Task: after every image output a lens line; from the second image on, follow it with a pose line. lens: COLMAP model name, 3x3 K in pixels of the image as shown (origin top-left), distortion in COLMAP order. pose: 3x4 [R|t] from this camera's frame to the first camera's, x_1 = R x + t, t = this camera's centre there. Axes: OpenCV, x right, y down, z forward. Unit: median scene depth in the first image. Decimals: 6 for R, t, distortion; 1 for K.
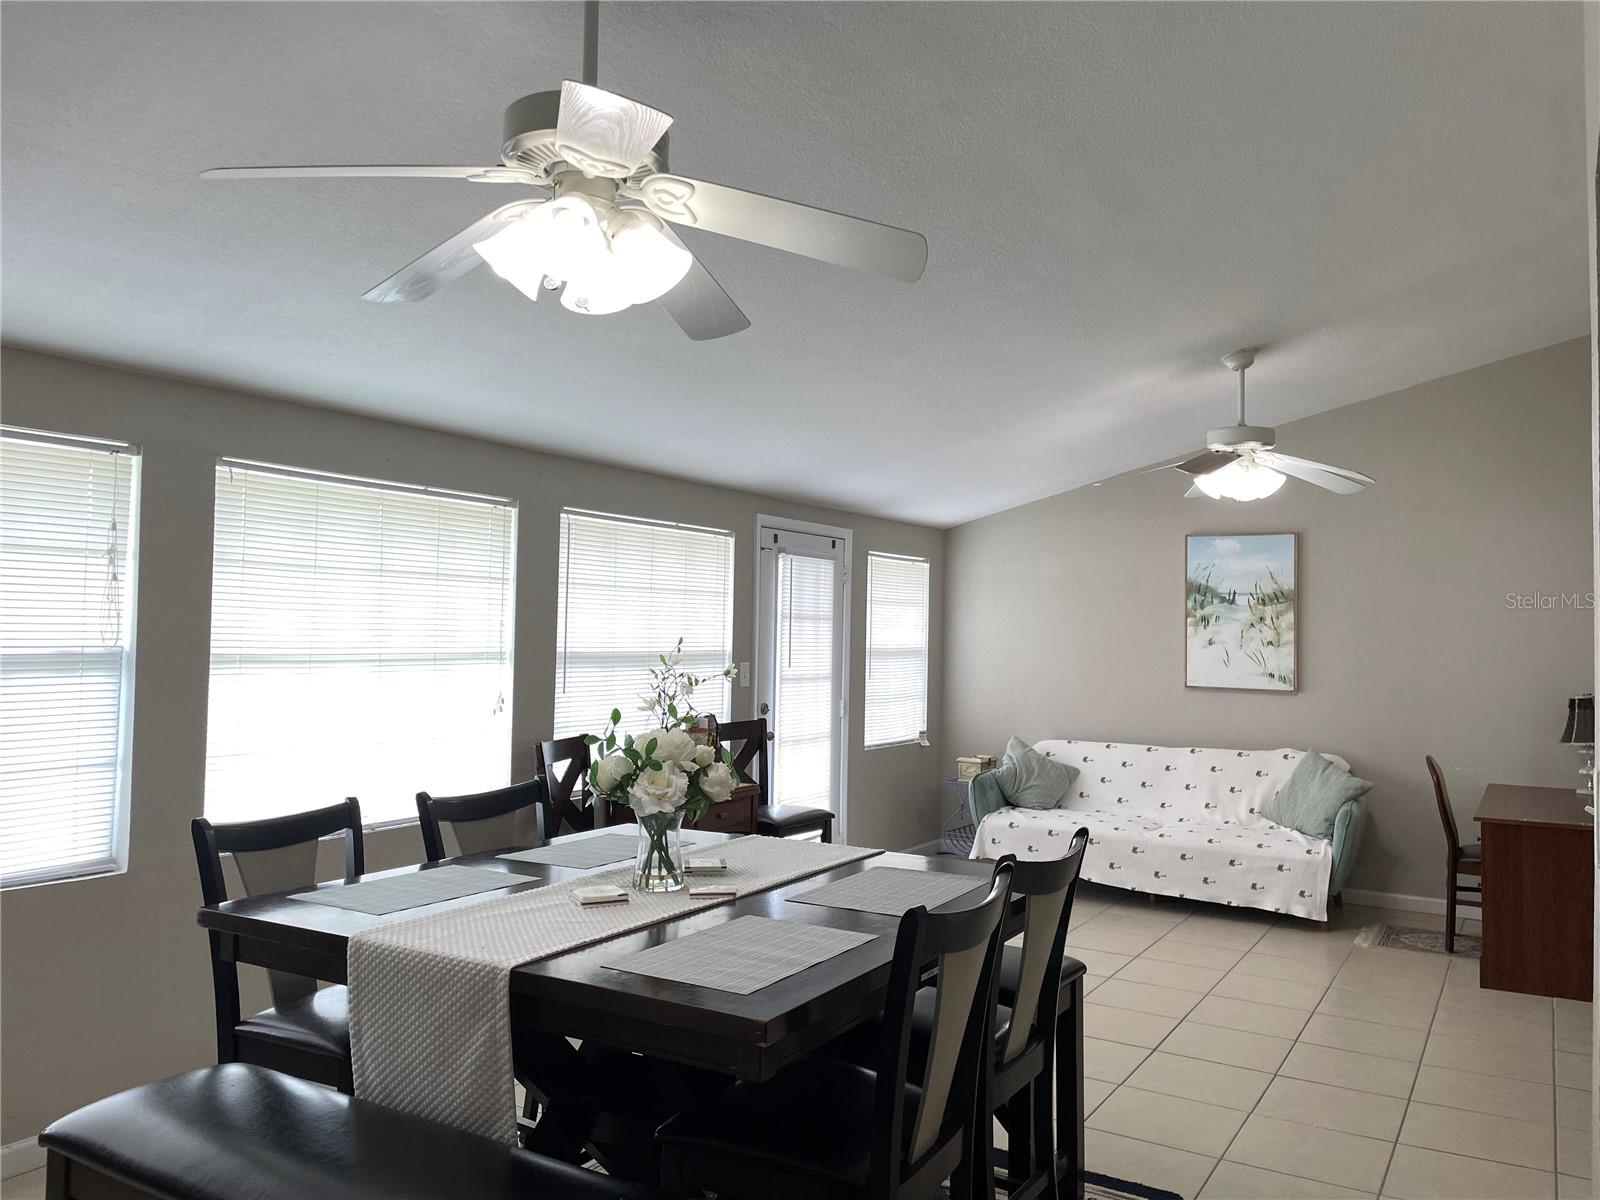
lens RADIAL K [[1210.7, 0, 798.2], [0, 1210.7, 609.4], [0, 0, 1]] dist [0.079466, -0.102108]
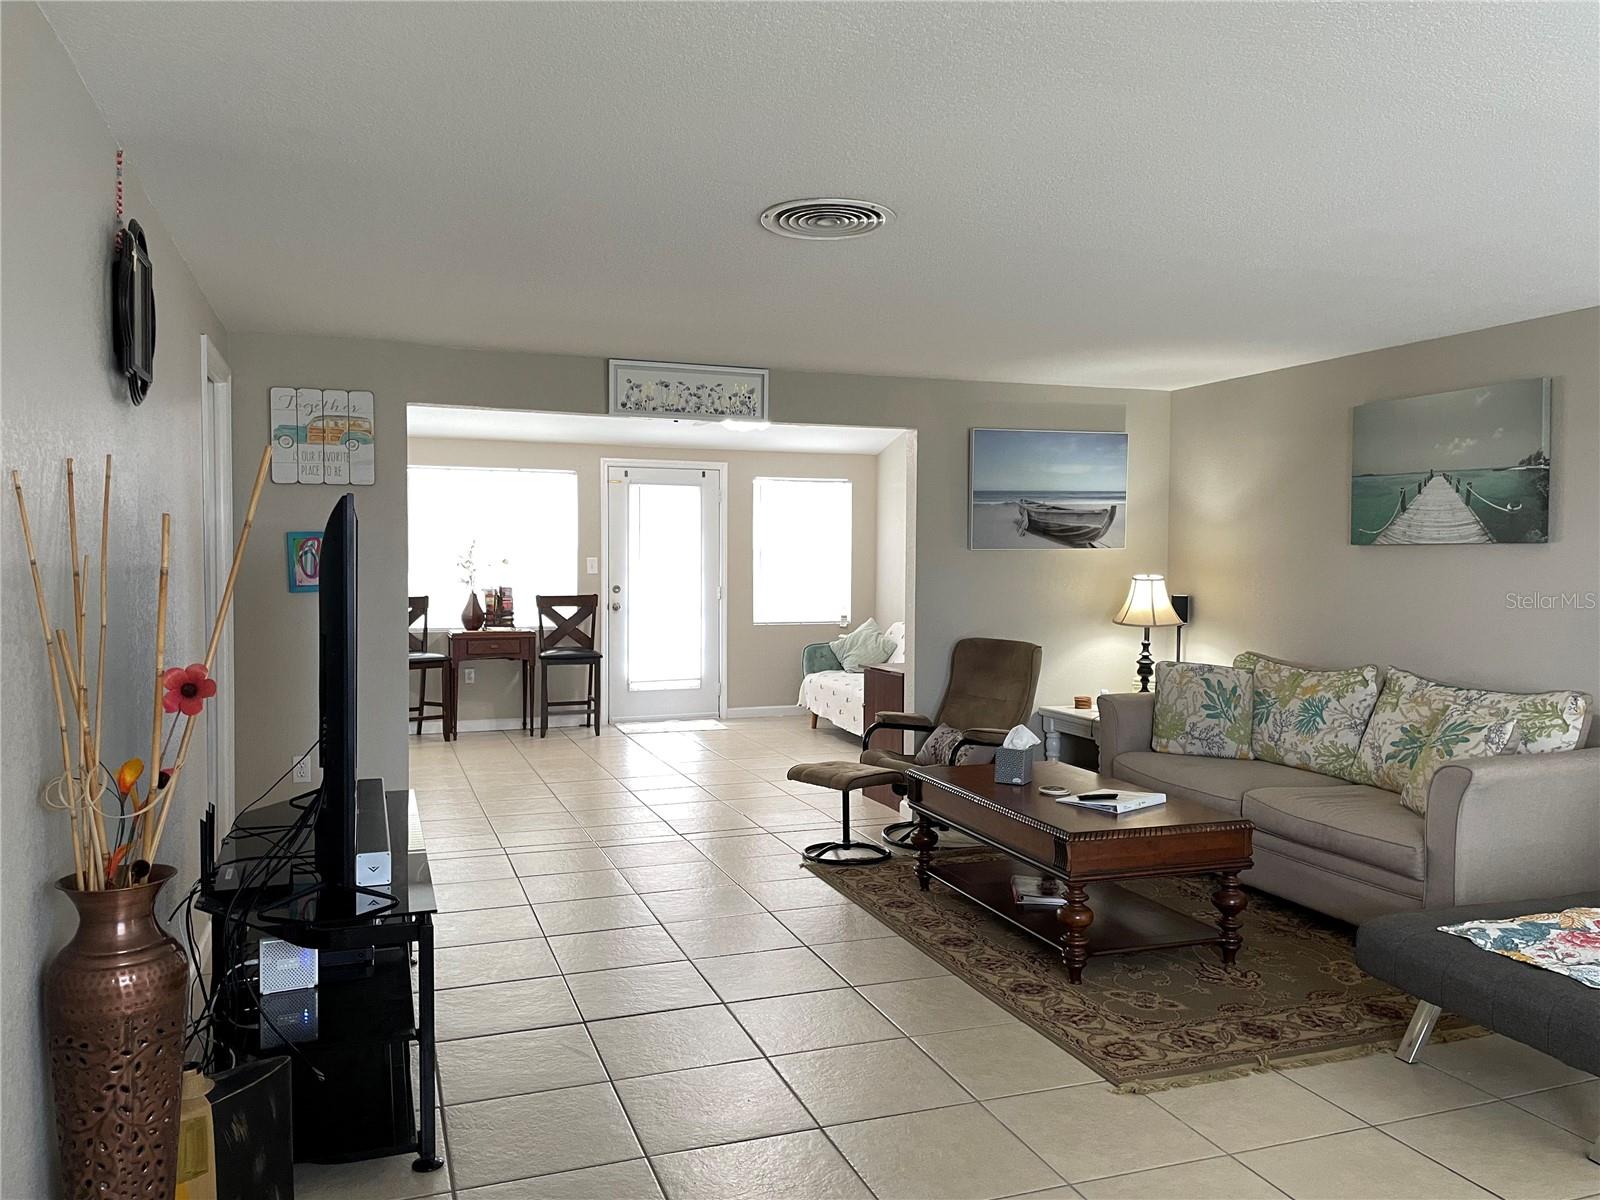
lens RADIAL K [[1210.7, 0, 804.8], [0, 1210.7, 594.6], [0, 0, 1]] dist [0.079466, -0.102108]
pose [[0.782358, 0.005890, -0.622801, 0.984672], [0.019264, 0.999248, 0.033650, 0.039418], [0.622531, -0.038324, 0.781656, -0.024048]]
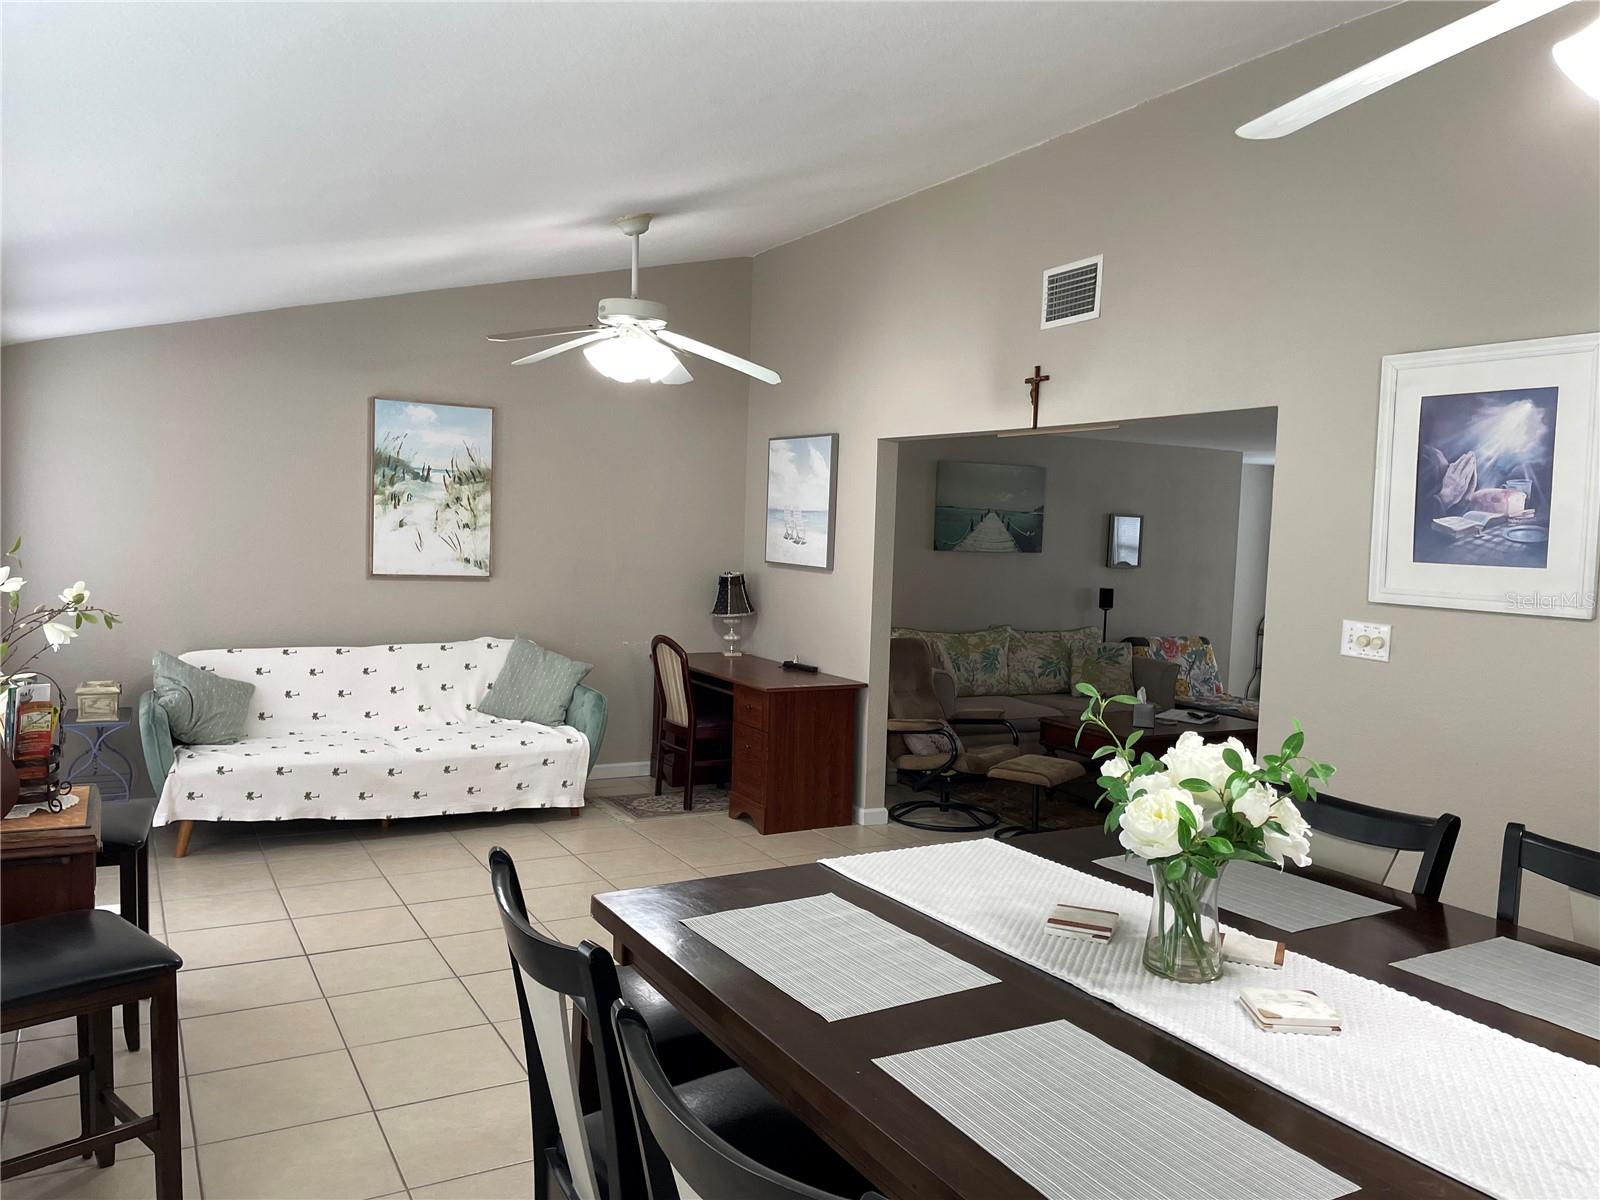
lens RADIAL K [[1210.7, 0, 790.2], [0, 1210.7, 608.8], [0, 0, 1]] dist [0.079466, -0.102108]
pose [[0.492665, -0.061337, 0.868055, -0.296105], [-0.041832, 0.994690, 0.094027, -0.006702], [-0.869213, -0.082636, 0.487483, 0.331255]]
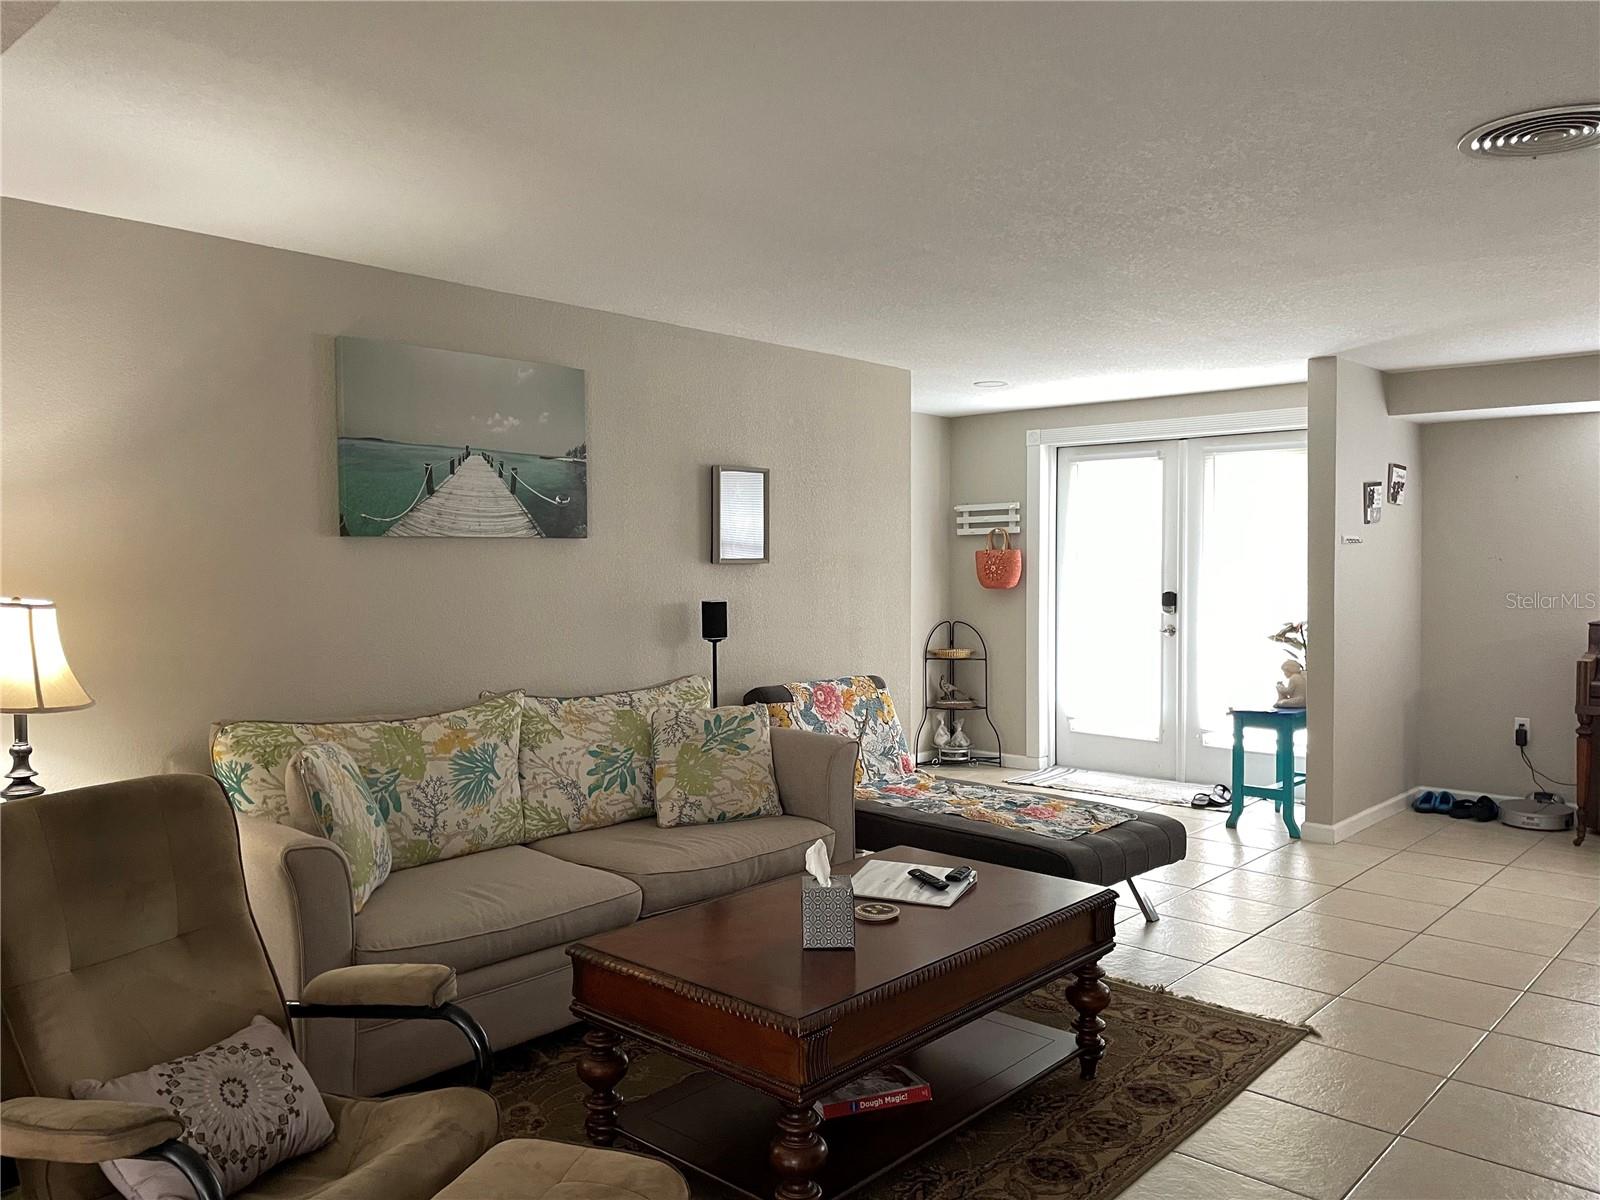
lens RADIAL K [[1210.7, 0, 794.1], [0, 1210.7, 592.1], [0, 0, 1]] dist [0.079466, -0.102108]
pose [[0.184923, -0.050200, 0.981470, 0.299379], [-0.010121, 0.998544, 0.052980, 0.034988], [-0.982701, -0.019731, 0.184146, 0.492414]]
